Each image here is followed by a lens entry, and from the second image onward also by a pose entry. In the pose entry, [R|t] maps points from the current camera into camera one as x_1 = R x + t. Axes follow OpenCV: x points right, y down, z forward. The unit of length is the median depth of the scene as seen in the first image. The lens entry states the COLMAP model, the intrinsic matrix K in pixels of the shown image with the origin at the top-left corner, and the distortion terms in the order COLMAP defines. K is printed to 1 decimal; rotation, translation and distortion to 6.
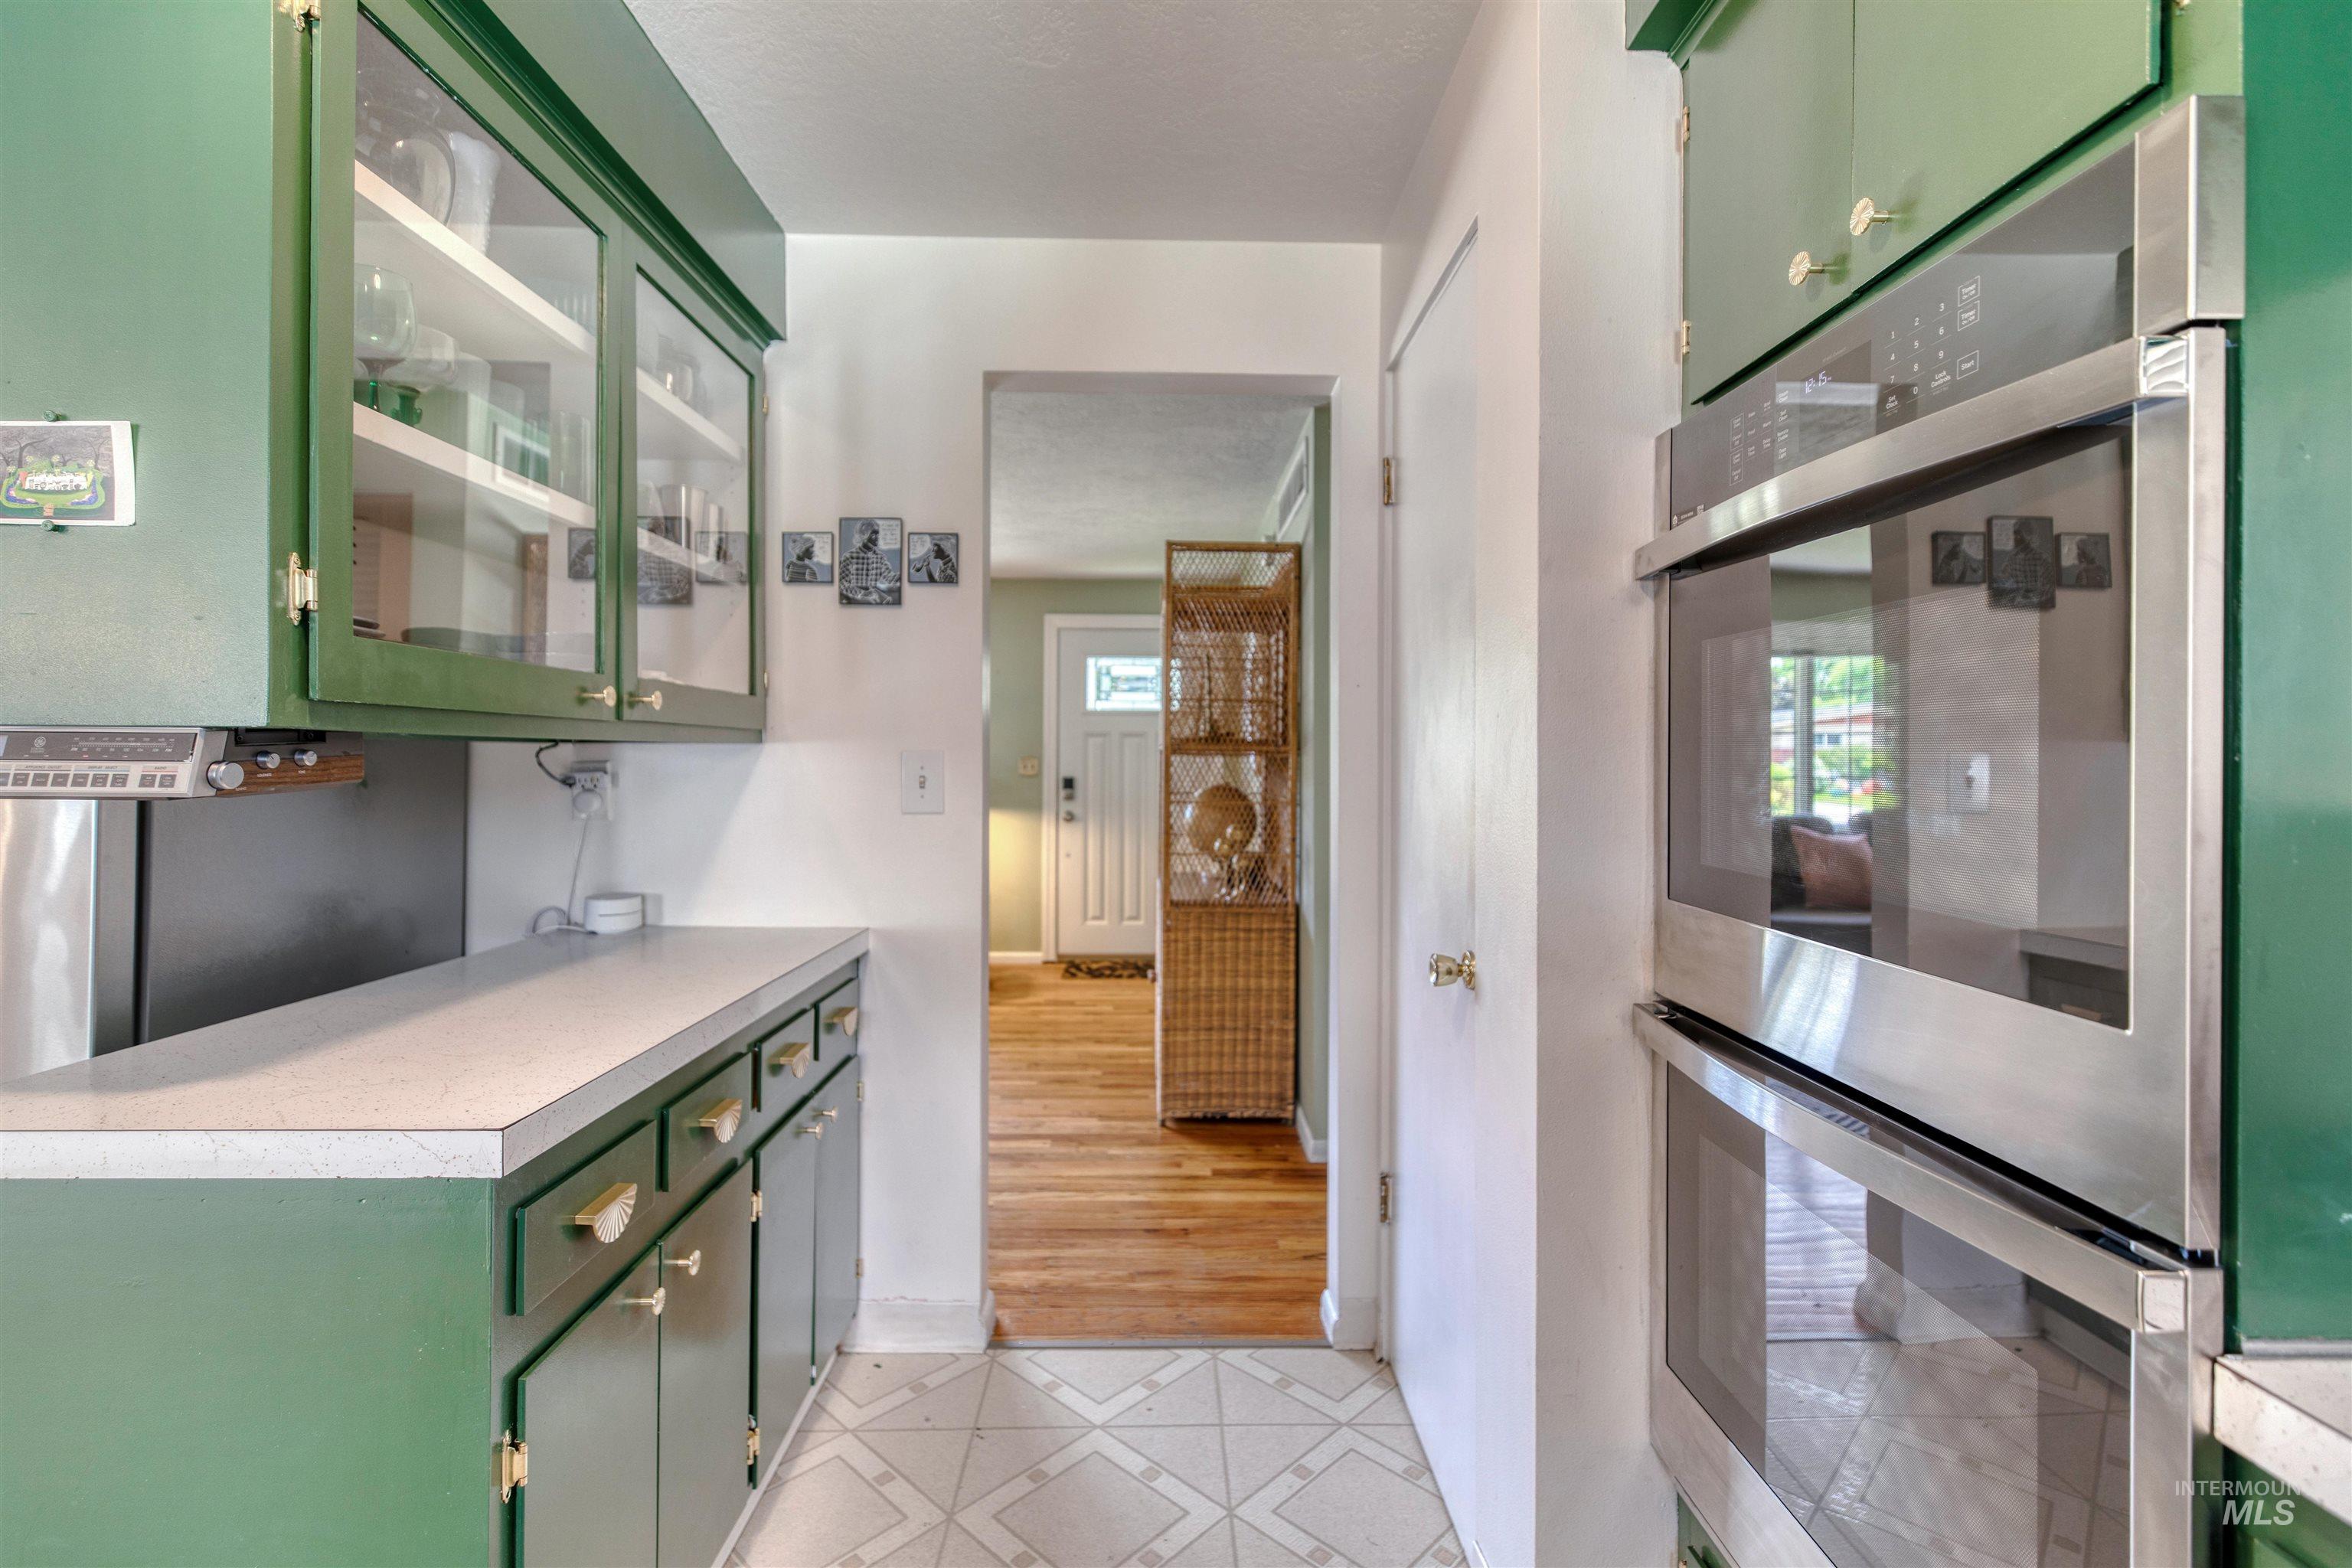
lens RADIAL K [[1056.3, 0, 1177.2], [0, 1056.3, 765.3], [0, 0, 1]] dist [0.008332, -0.002998]
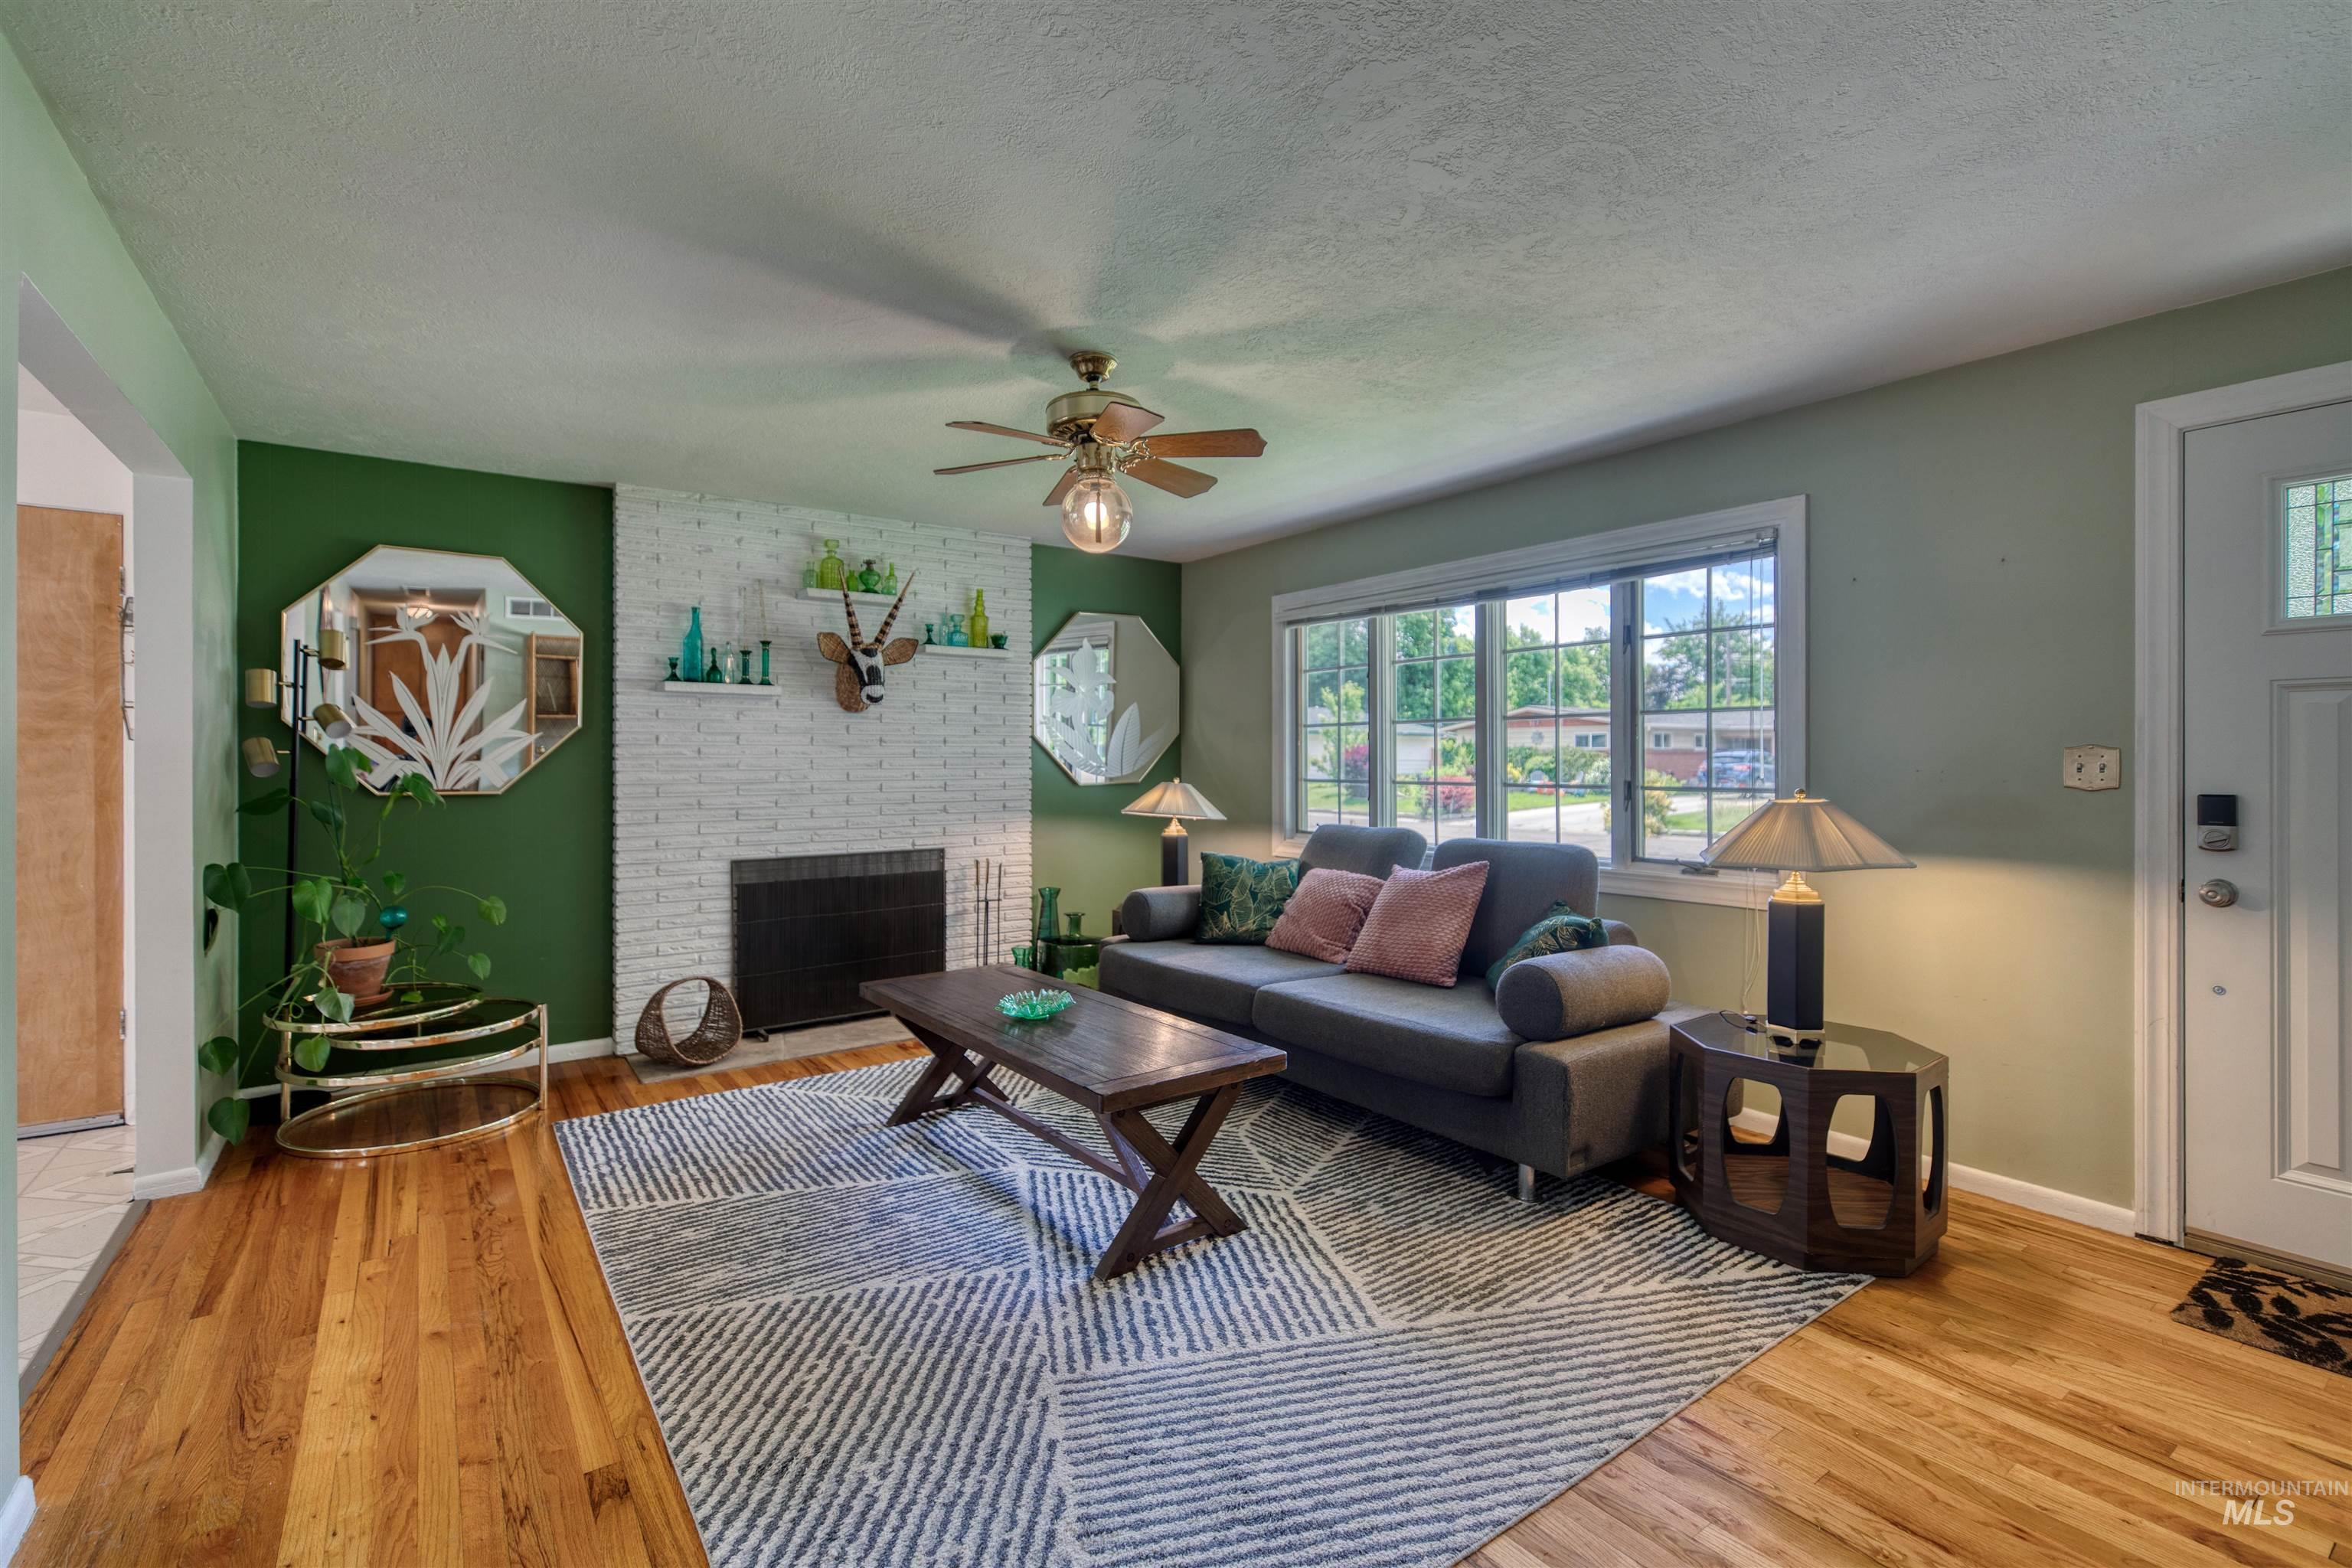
lens RADIAL K [[1056.3, 0, 1177.1], [0, 1056.3, 755.2], [0, 0, 1]] dist [0.008332, -0.002998]
pose [[0.568793, -0.004606, -0.822468, 0.003670], [0.005160, 0.999985, -0.002031, -0.004921], [0.822465, -0.003089, 0.568808, 0.447008]]
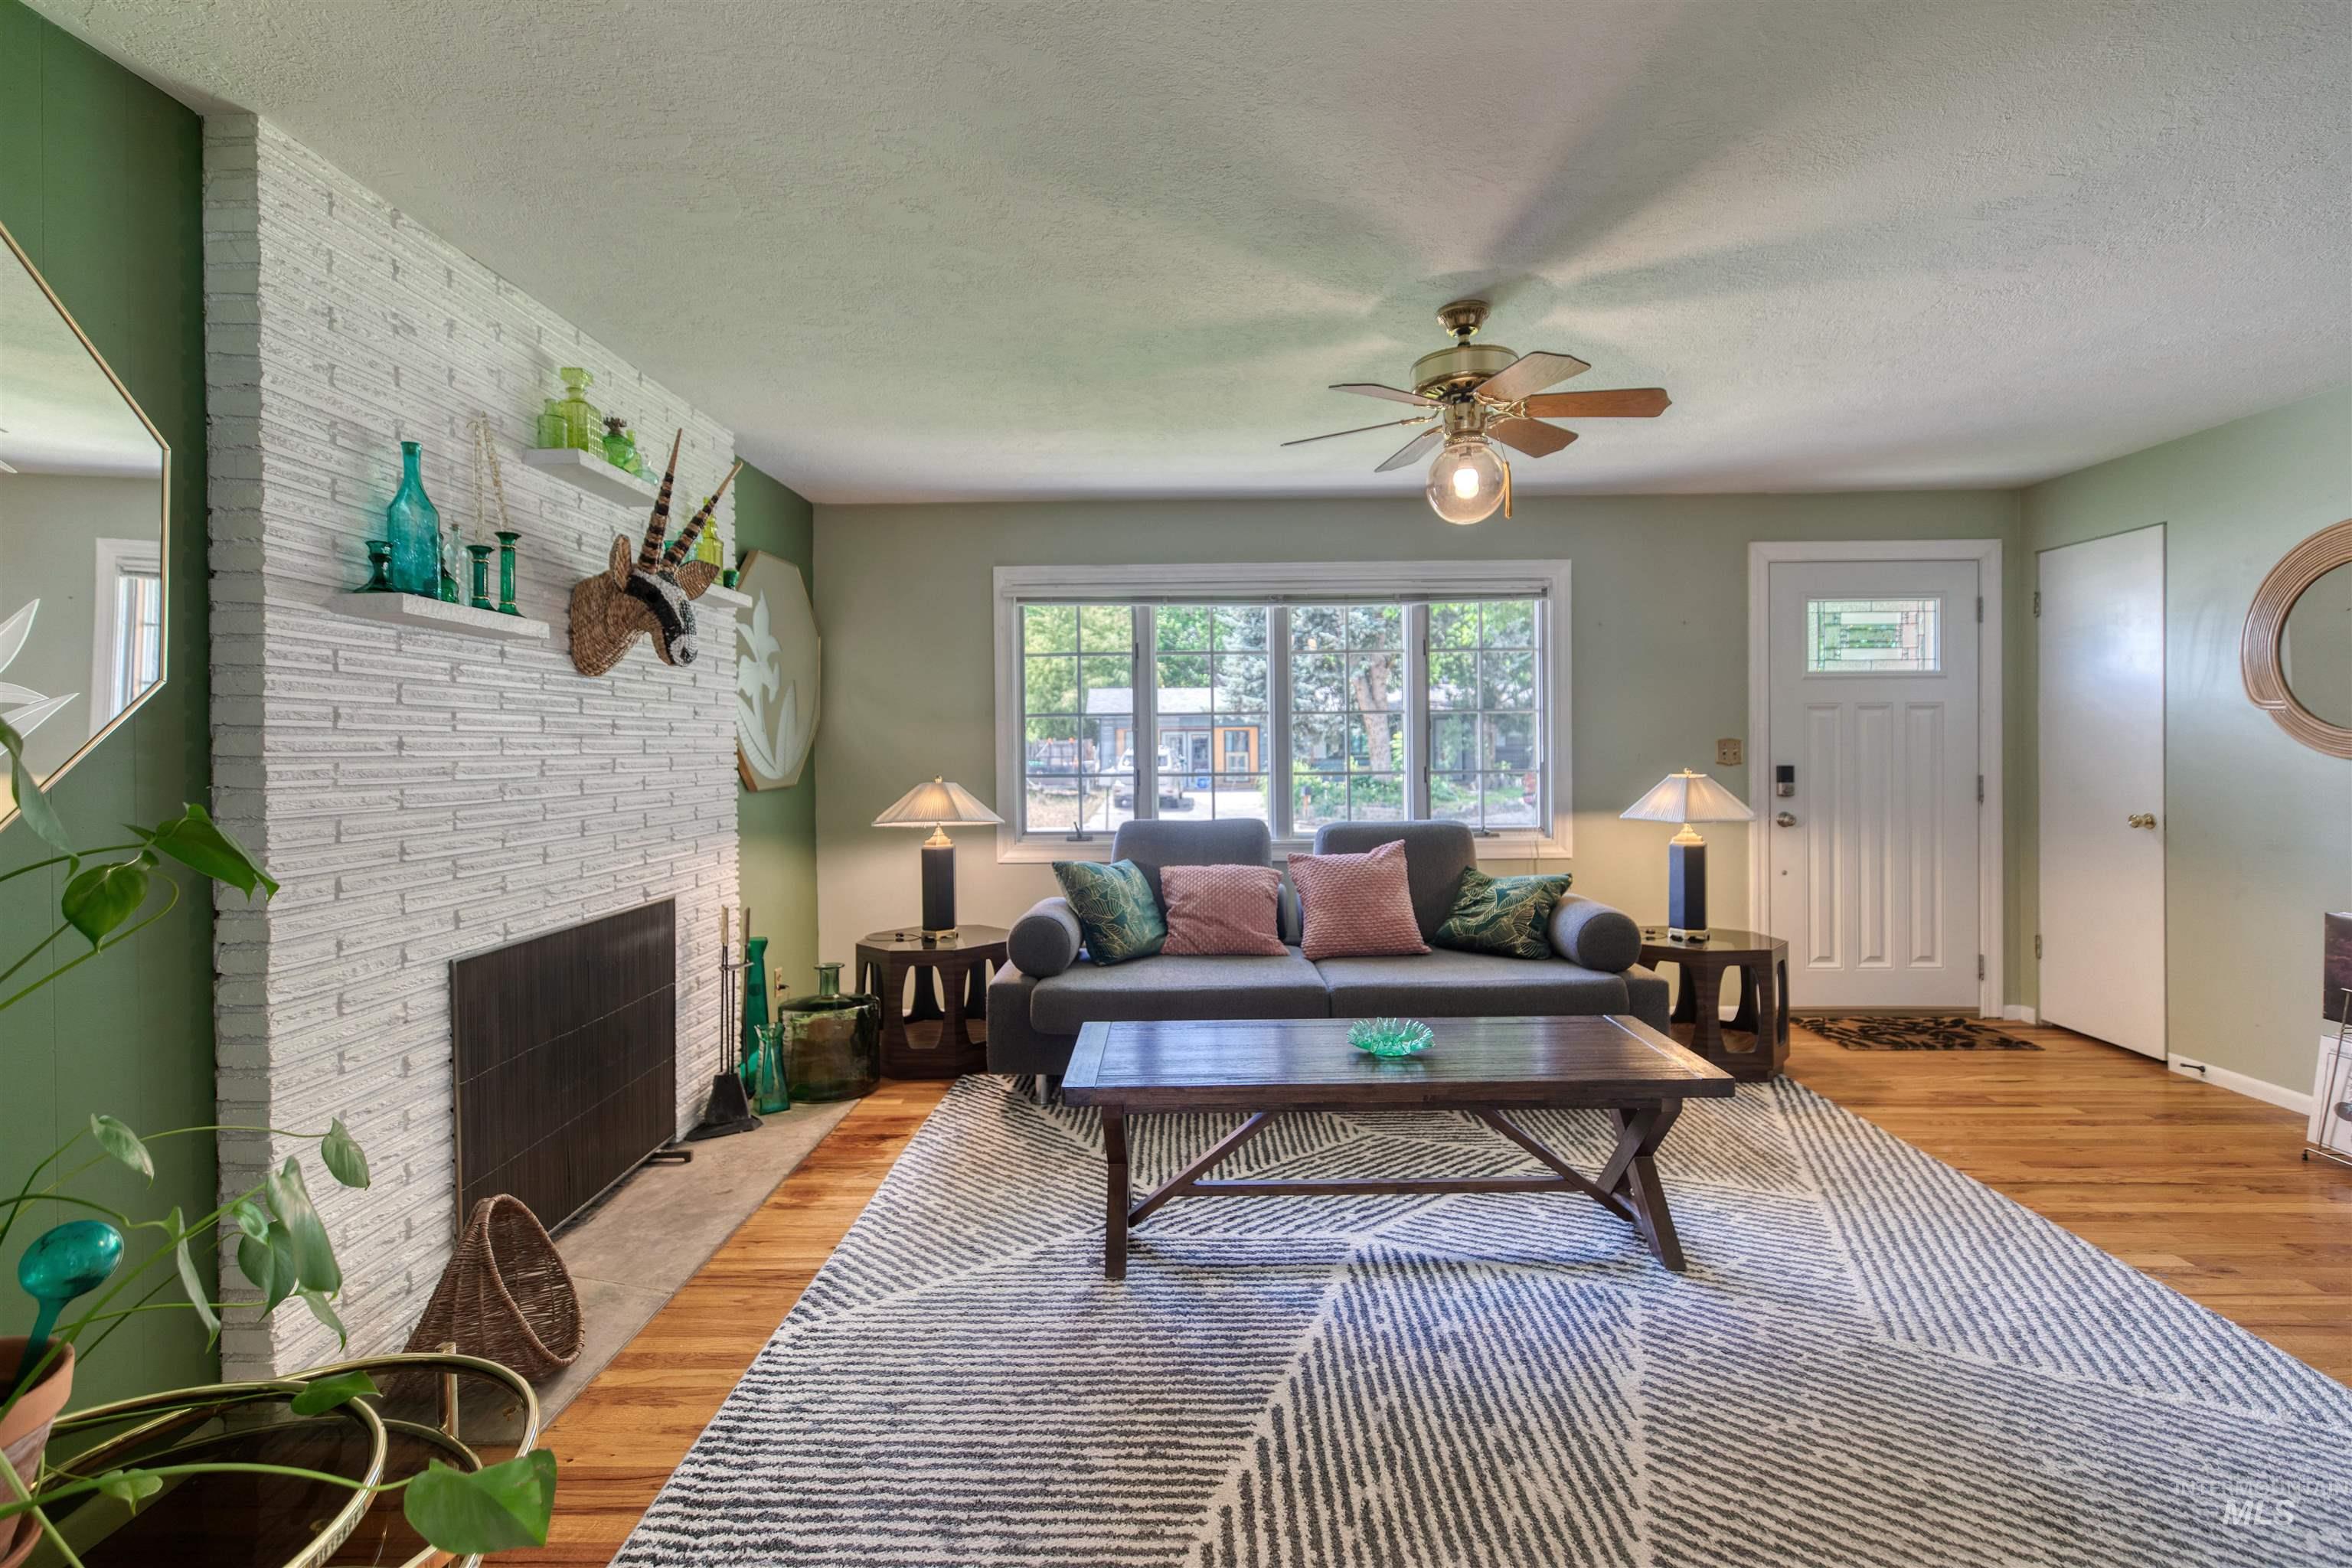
lens RADIAL K [[1056.3, 0, 1191.4], [0, 1056.3, 750.2], [0, 0, 1]] dist [0.008332, -0.002998]
pose [[0.999424, -0.010507, -0.032264, -0.487265], [0.010638, 0.999936, 0.003876, -0.006598], [0.032221, -0.004217, 0.999472, 0.256834]]
